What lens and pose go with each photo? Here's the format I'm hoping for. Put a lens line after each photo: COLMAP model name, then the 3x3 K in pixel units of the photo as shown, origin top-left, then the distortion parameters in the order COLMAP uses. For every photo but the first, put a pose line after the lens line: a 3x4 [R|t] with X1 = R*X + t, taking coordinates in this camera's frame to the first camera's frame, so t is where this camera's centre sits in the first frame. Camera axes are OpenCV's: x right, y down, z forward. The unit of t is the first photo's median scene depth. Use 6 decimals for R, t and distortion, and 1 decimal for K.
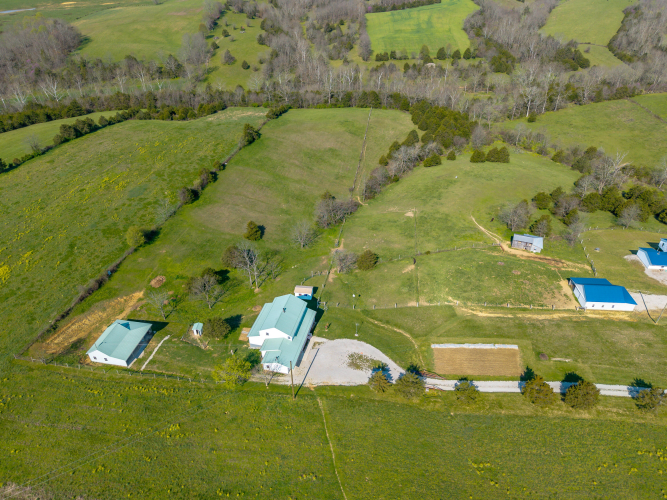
lens RADIAL K [[446.3, 0, 333.9], [0, 446.3, 251.9], [0, 0, 1]] dist [0.047947, -0.062185]
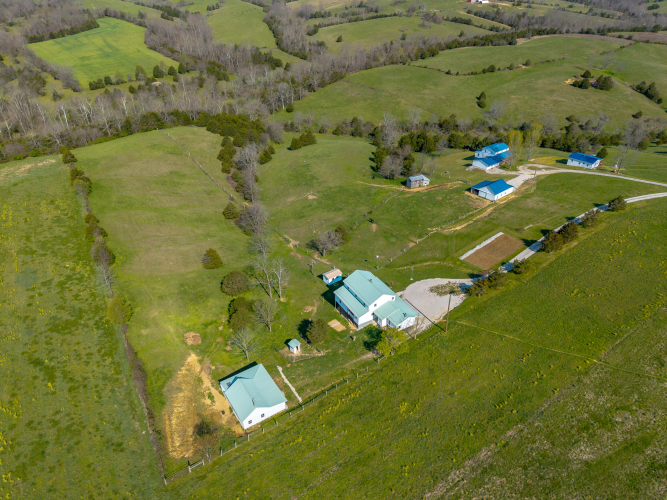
lens RADIAL K [[446.3, 0, 333.9], [0, 446.3, 251.9], [0, 0, 1]] dist [0.047947, -0.062185]
pose [[0.724290, -0.375139, 0.578511, -0.573679], [0.399131, 0.912280, 0.091866, -0.049159], [-0.562227, 0.164364, 0.810485, 0.135256]]
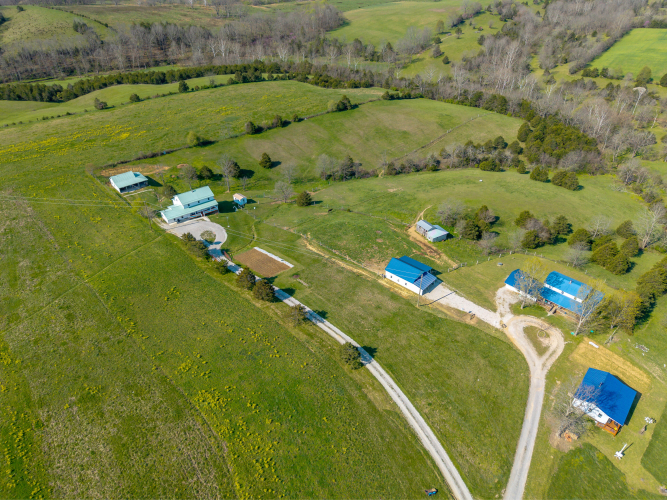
lens RADIAL K [[446.3, 0, 333.9], [0, 446.3, 251.9], [0, 0, 1]] dist [0.047947, -0.062185]
pose [[0.787604, 0.354797, -0.503784, 0.827874], [-0.355908, 0.929358, 0.098097, 0.002773], [0.503000, 0.102039, 0.858242, -0.031073]]
